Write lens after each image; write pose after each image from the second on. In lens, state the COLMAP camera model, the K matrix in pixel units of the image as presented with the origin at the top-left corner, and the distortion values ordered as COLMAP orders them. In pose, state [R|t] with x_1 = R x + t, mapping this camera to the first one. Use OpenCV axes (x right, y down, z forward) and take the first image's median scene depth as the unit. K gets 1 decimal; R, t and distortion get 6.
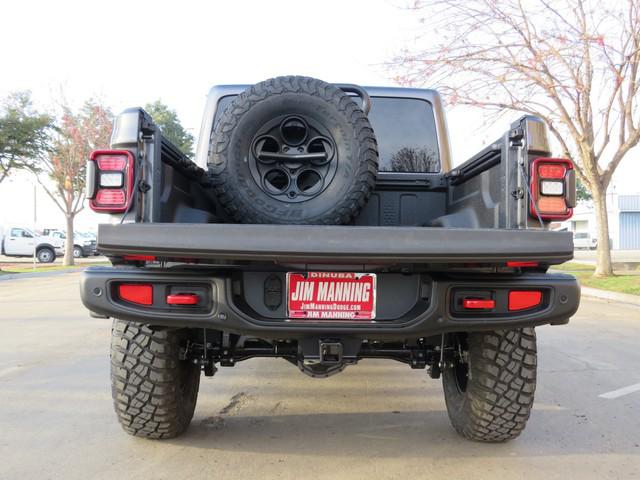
lens RADIAL K [[674.7, 0, 320.0], [0, 674.7, 240.0], [0, 0, 1]] dist [-0.024173, -0.018285]
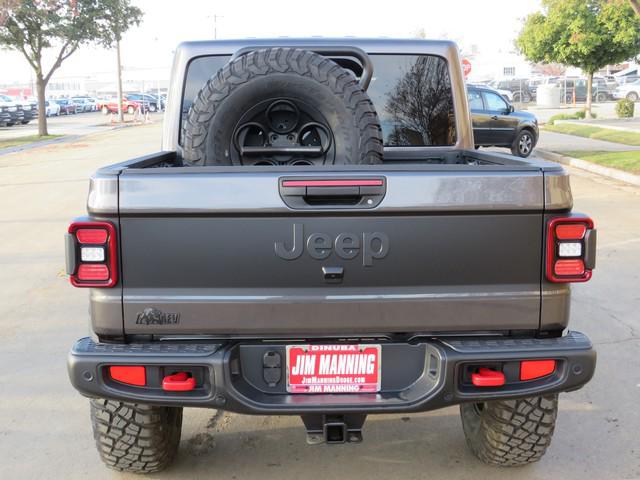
lens RADIAL K [[897.9, 0, 320.0], [0, 897.9, 240.0], [0, 0, 1]] dist [-0.029623, -0.054340]
pose [[0.999649, -0.024190, 0.010789, -0.008852], [0.022002, 0.985162, 0.170213, -0.229282], [-0.014747, -0.169916, 0.985348, -0.154647]]
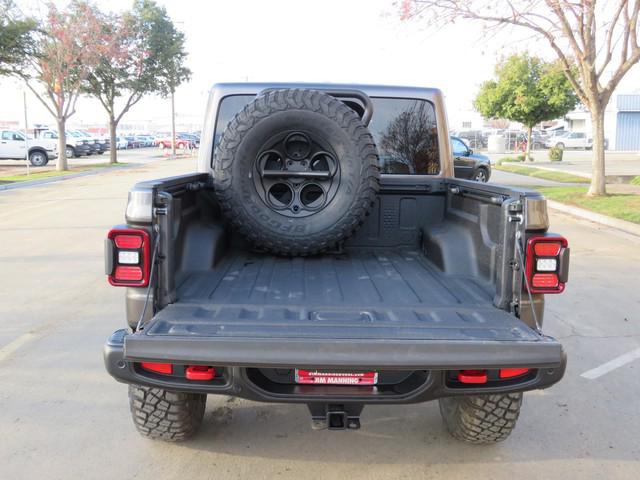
lens RADIAL K [[674.7, 0, 320.0], [0, 674.7, 240.0], [0, 0, 1]] dist [-0.024173, -0.018285]
pose [[0.999947, 0.003681, 0.009601, -0.015962], [-0.005158, 0.987317, 0.158676, -0.210218], [-0.008895, -0.158718, 0.987284, -0.026557]]
